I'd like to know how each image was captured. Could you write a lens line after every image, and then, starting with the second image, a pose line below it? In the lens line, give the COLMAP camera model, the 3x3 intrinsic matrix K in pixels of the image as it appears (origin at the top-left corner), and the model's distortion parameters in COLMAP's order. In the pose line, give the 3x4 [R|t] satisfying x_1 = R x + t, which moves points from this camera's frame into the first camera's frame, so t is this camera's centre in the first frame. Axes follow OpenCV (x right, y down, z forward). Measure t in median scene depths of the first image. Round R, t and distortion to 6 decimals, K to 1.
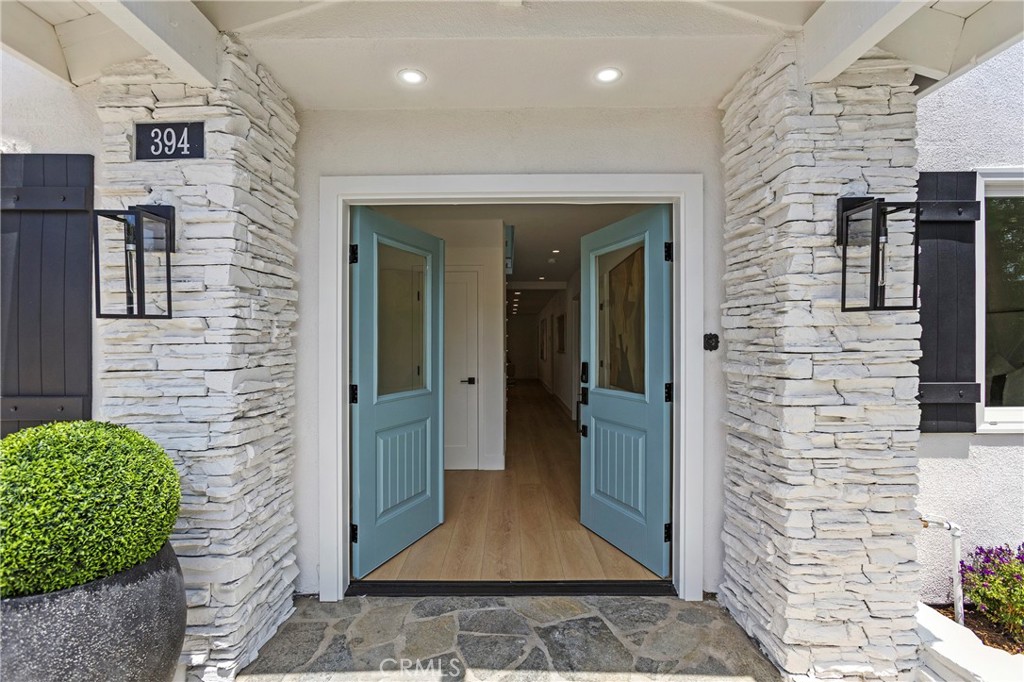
lens RADIAL K [[468.7, 0, 512.0], [0, 468.7, 341.0], [0, 0, 1]] dist [-0.003803, -0.000359]
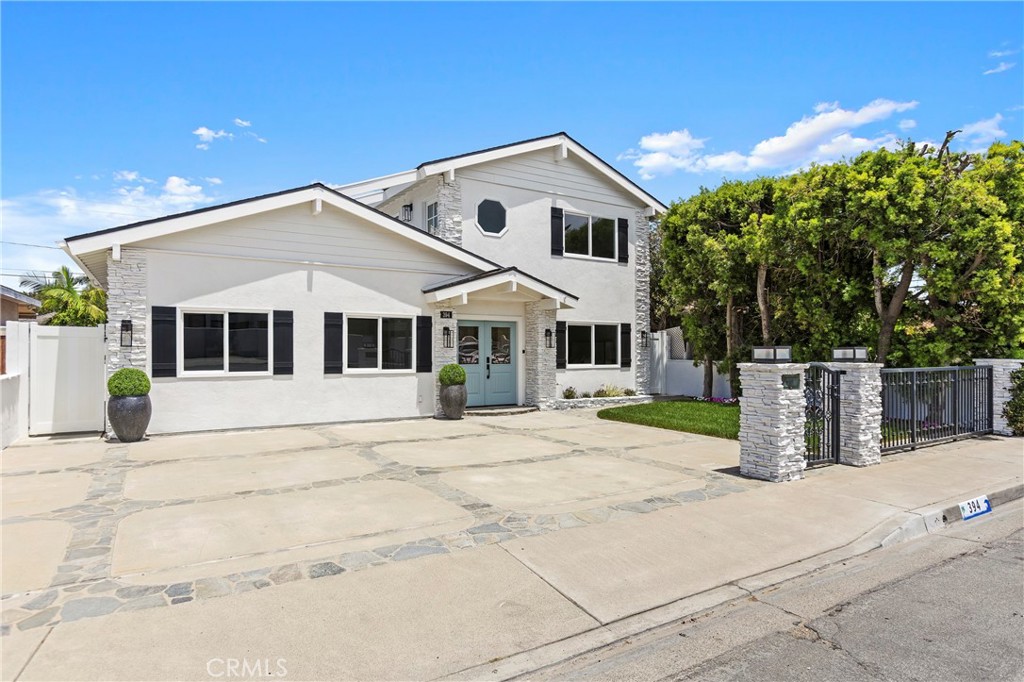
lens RADIAL K [[615.1, 0, 512.0], [0, 615.1, 341.0], [0, 0, 1]] dist [0.000060, -0.000008]
pose [[0.832431, 0.008975, 0.554056, -3.965020], [-0.008998, 0.999956, -0.002678, -0.112724], [-0.554056, -0.002757, 0.832475, -5.241692]]
